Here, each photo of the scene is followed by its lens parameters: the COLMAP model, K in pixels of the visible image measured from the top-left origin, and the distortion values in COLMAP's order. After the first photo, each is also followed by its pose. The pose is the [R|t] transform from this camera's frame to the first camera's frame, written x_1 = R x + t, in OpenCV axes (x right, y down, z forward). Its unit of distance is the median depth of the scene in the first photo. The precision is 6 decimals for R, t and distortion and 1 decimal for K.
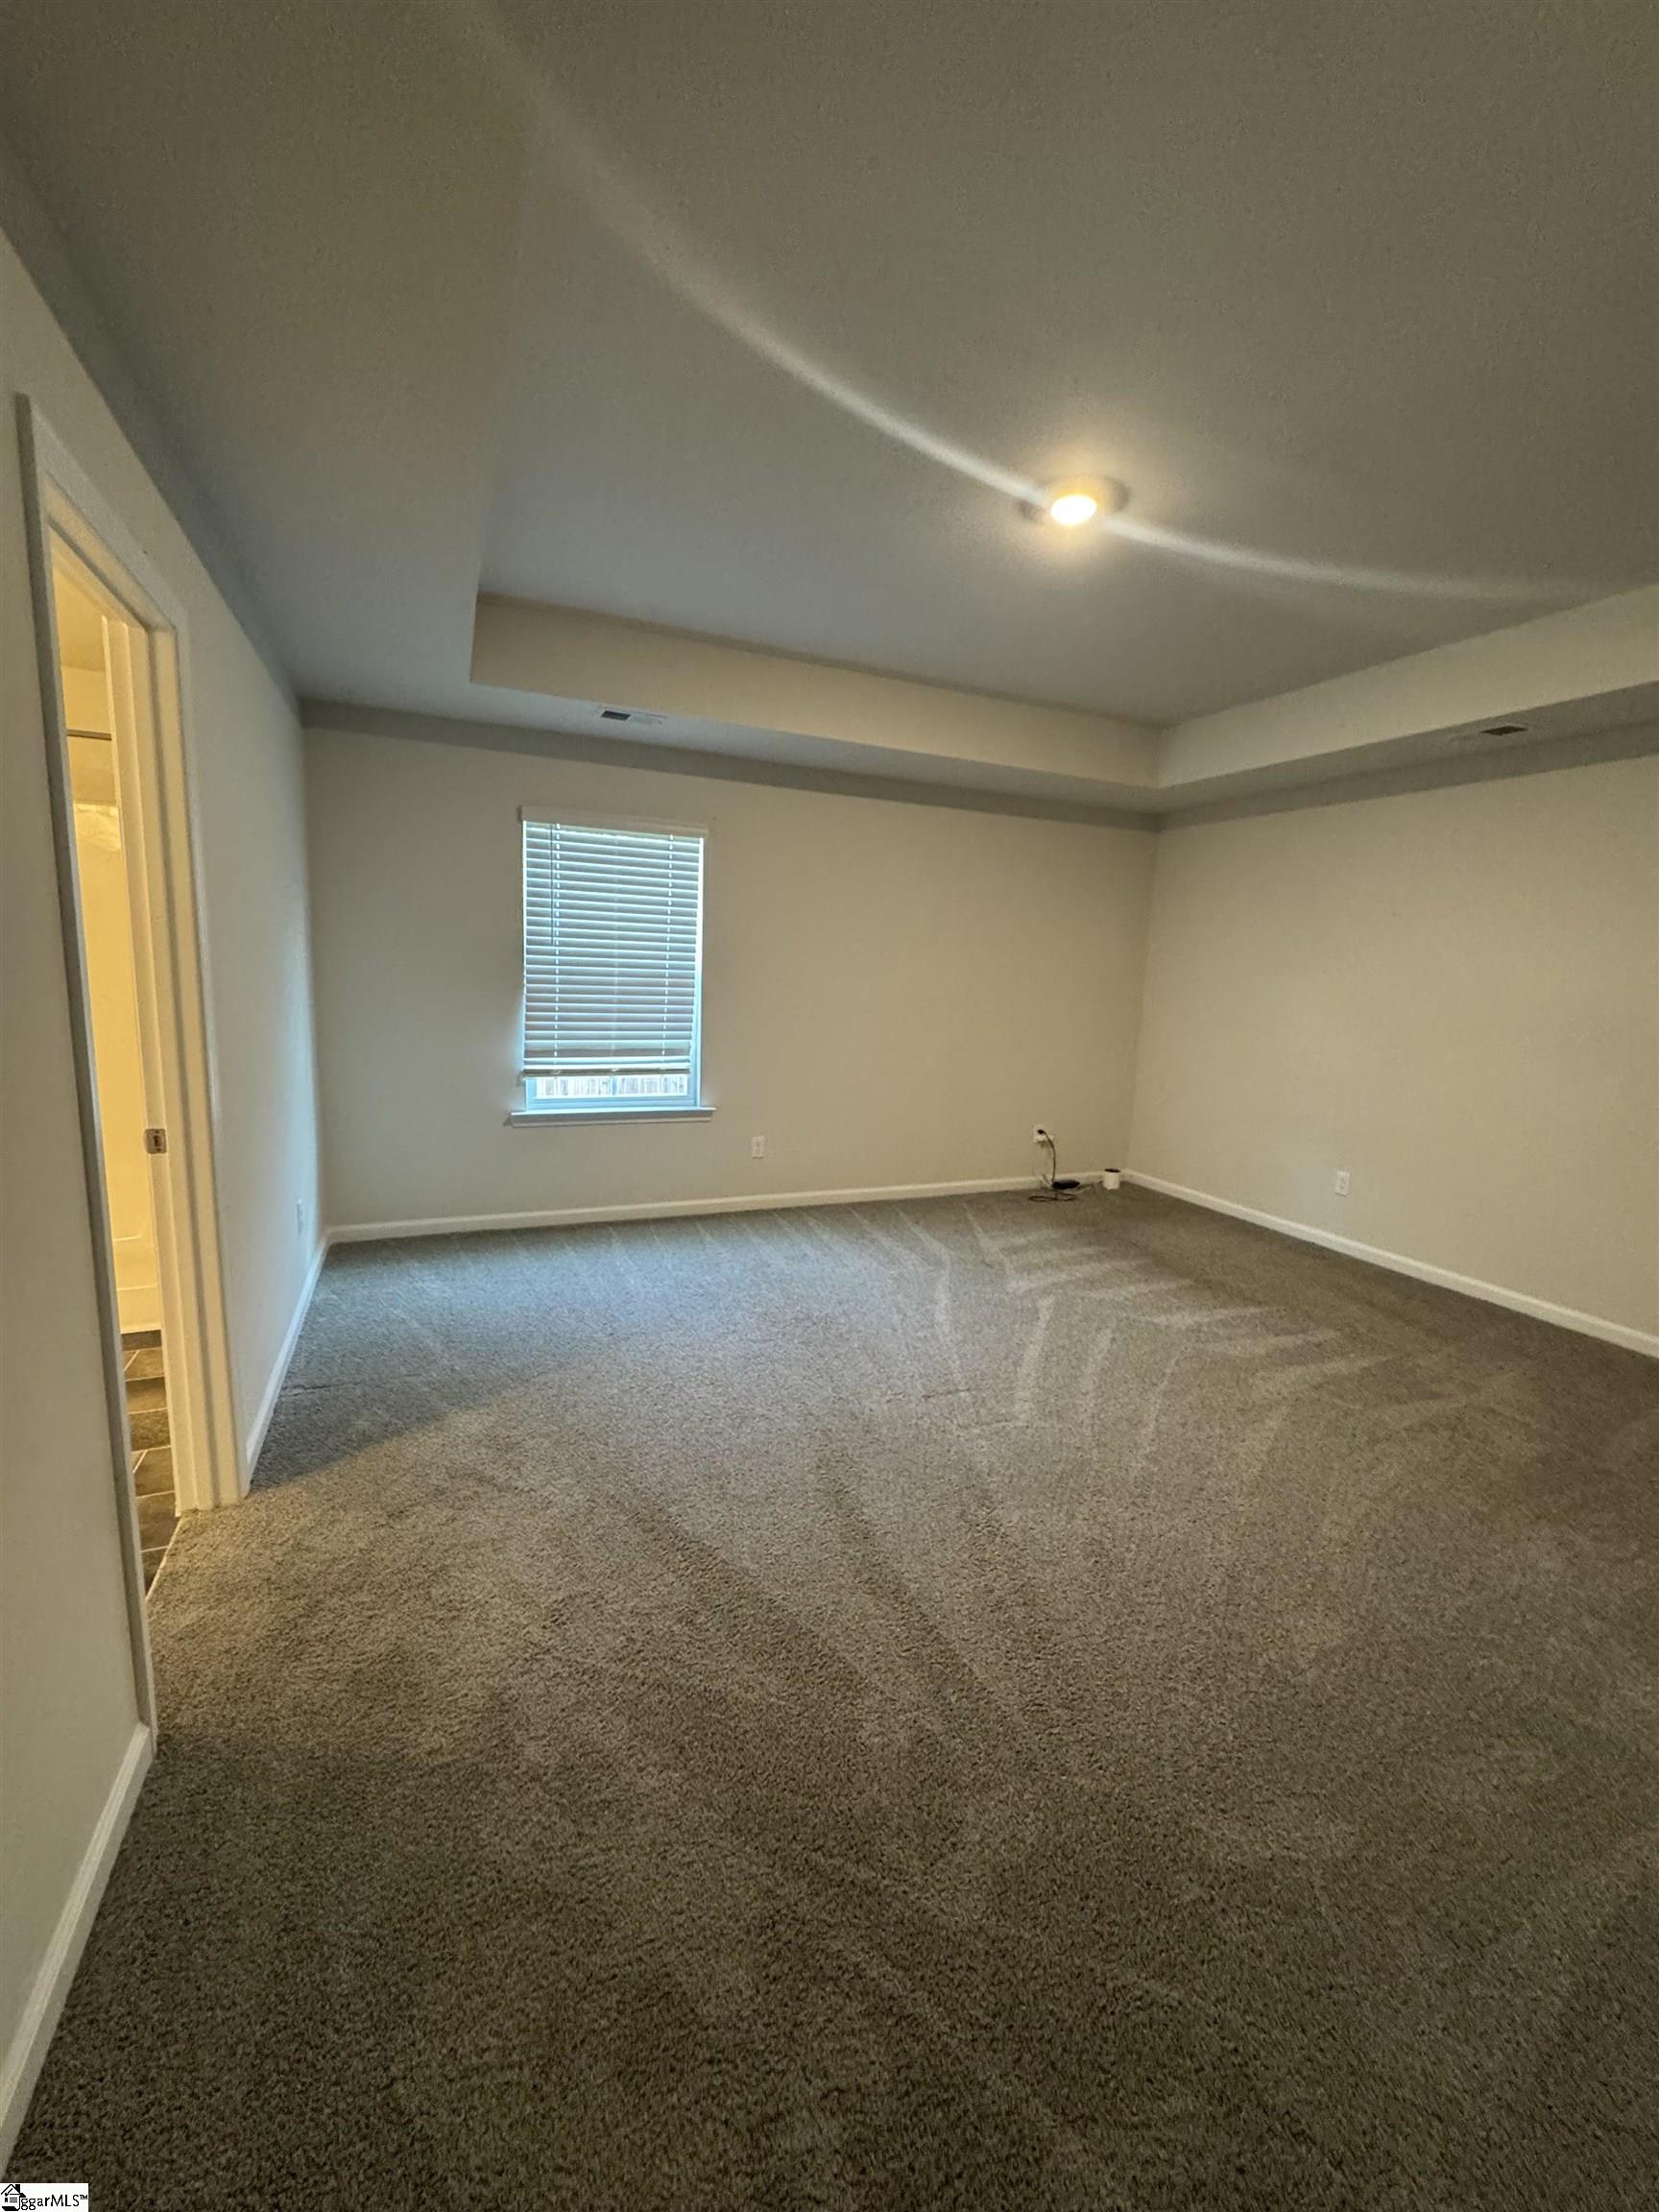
lens RADIAL K [[888.6, 0, 829.5], [0, 888.6, 1106.0], [0, 0, 1]] dist [-0.000582, -0.000021]
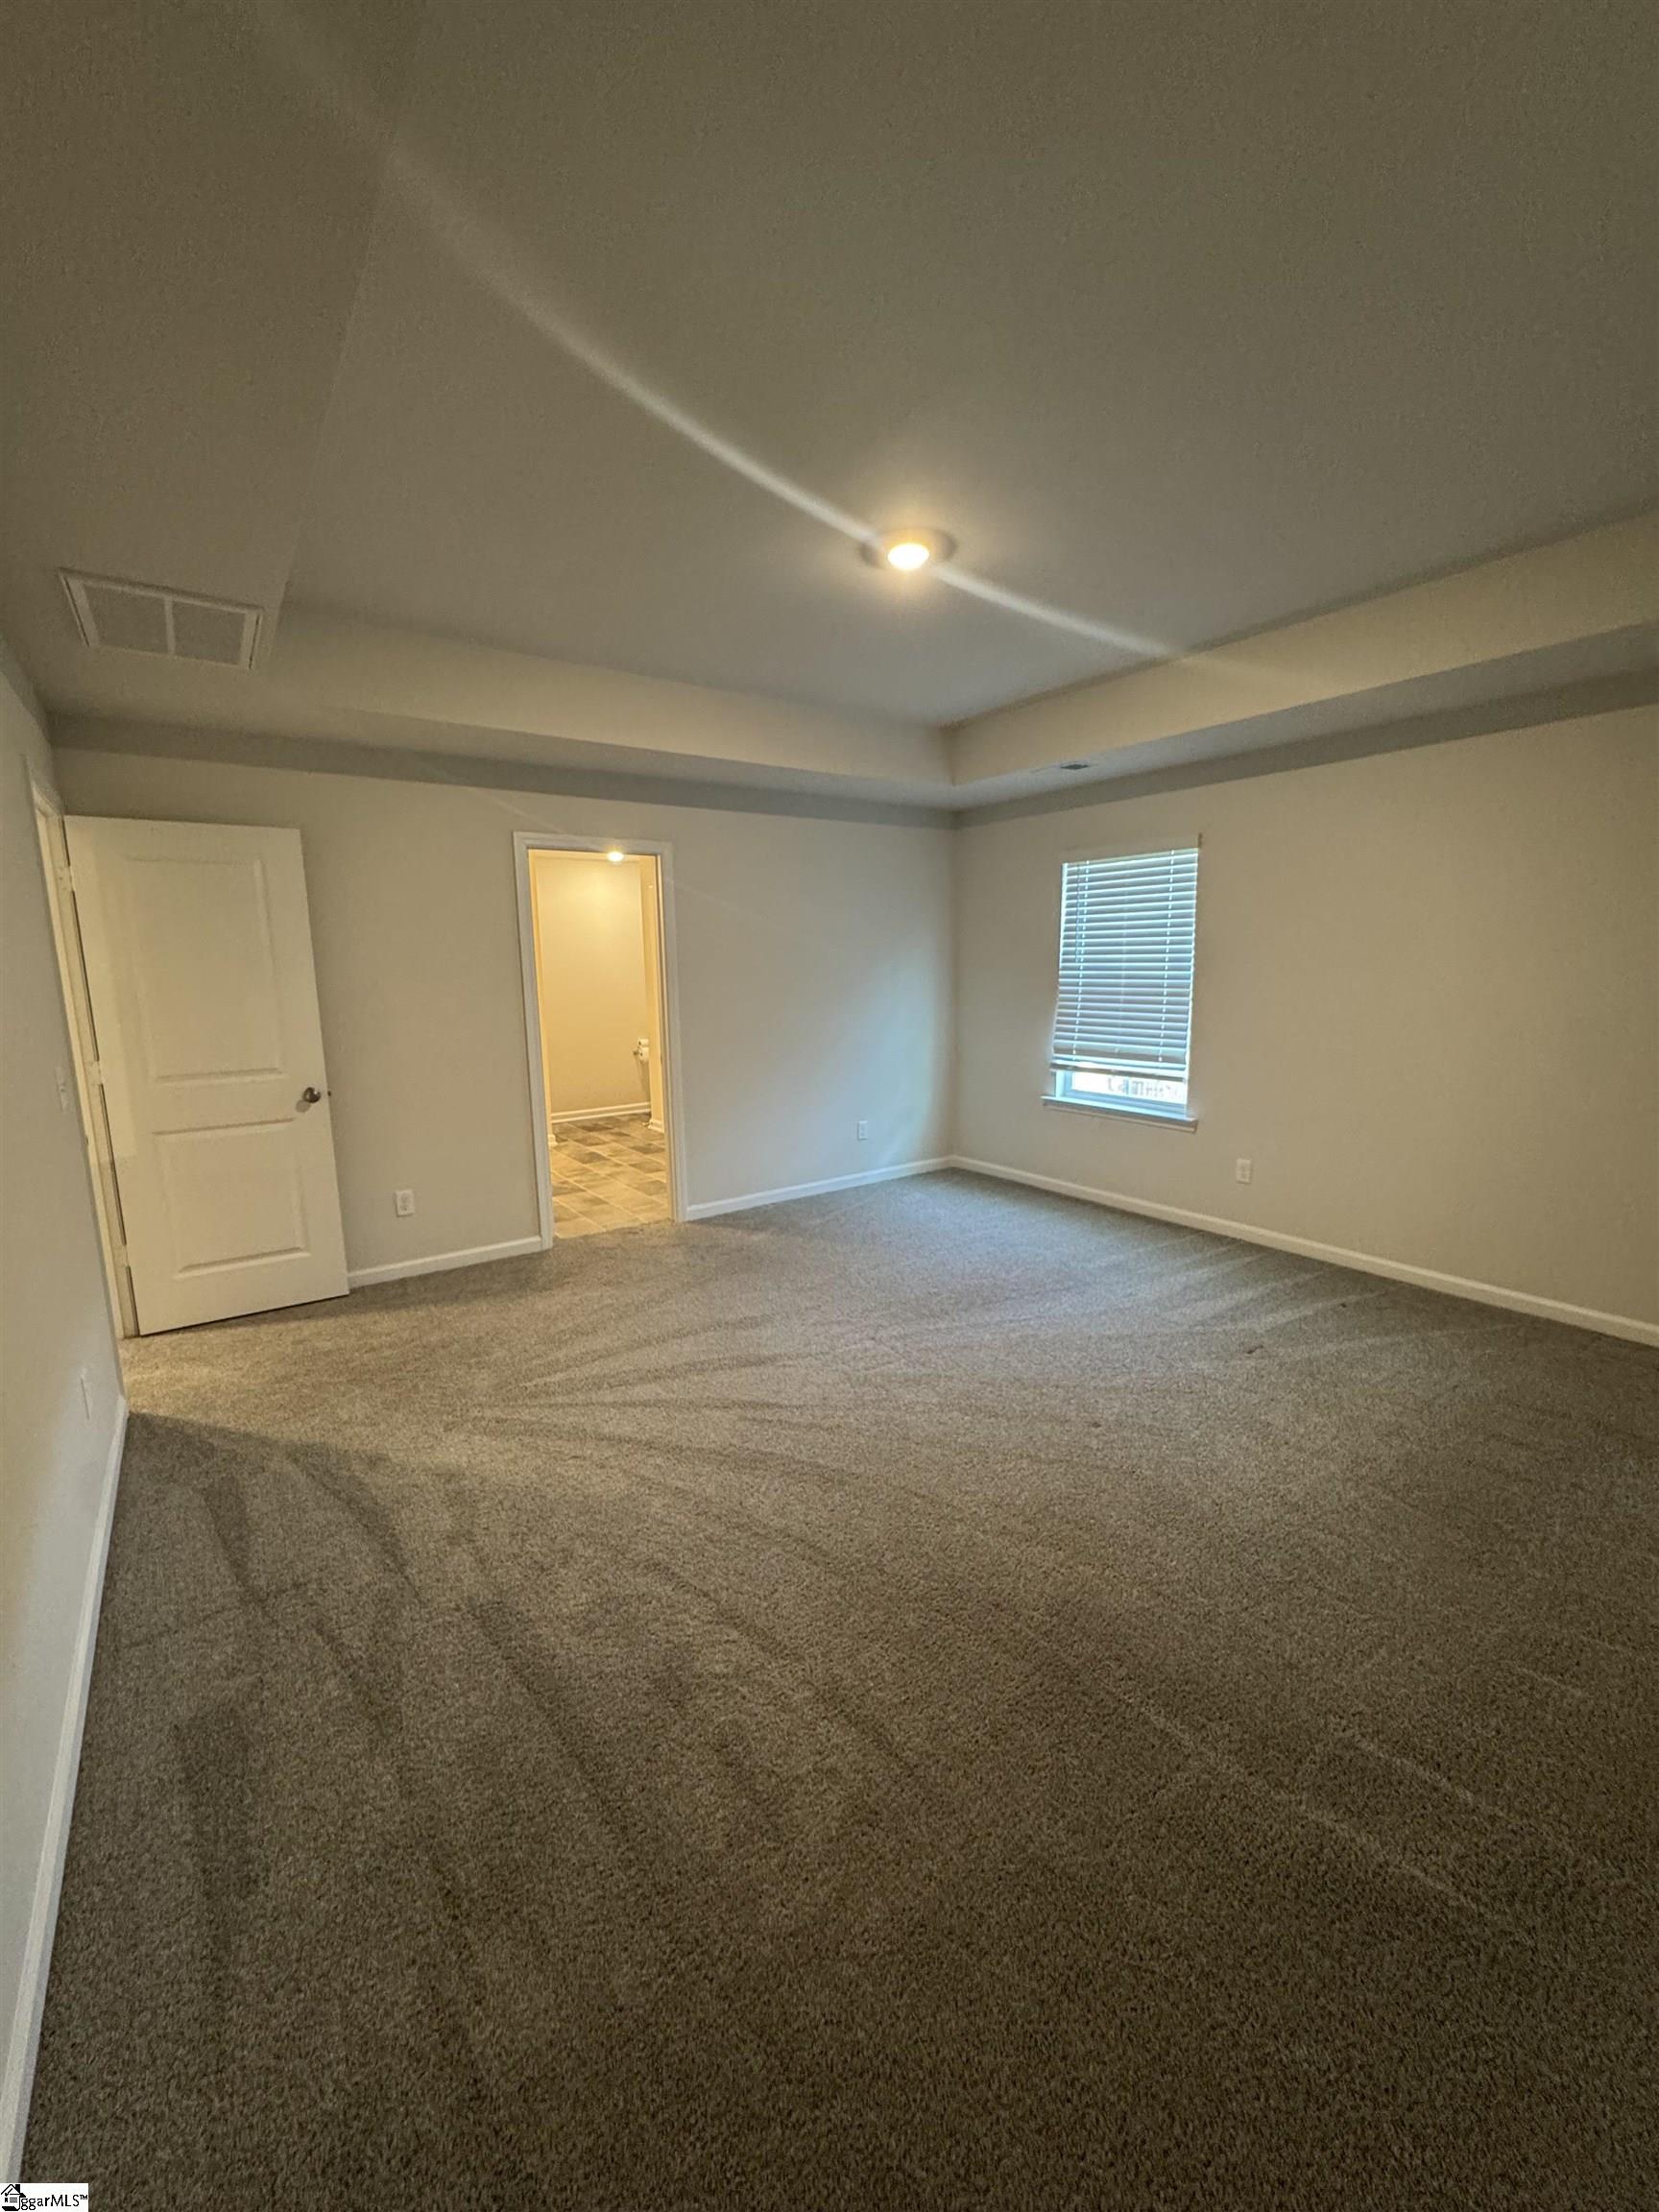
lens RADIAL K [[888.6, 0, 829.5], [0, 888.6, 1106.0], [0, 0, 1]] dist [-0.000582, -0.000021]
pose [[0.204400, 0.115834, -0.972010, 0.785315], [-0.130046, 0.987386, 0.090320, -0.051581], [0.970211, 0.107944, 0.216885, 0.419028]]
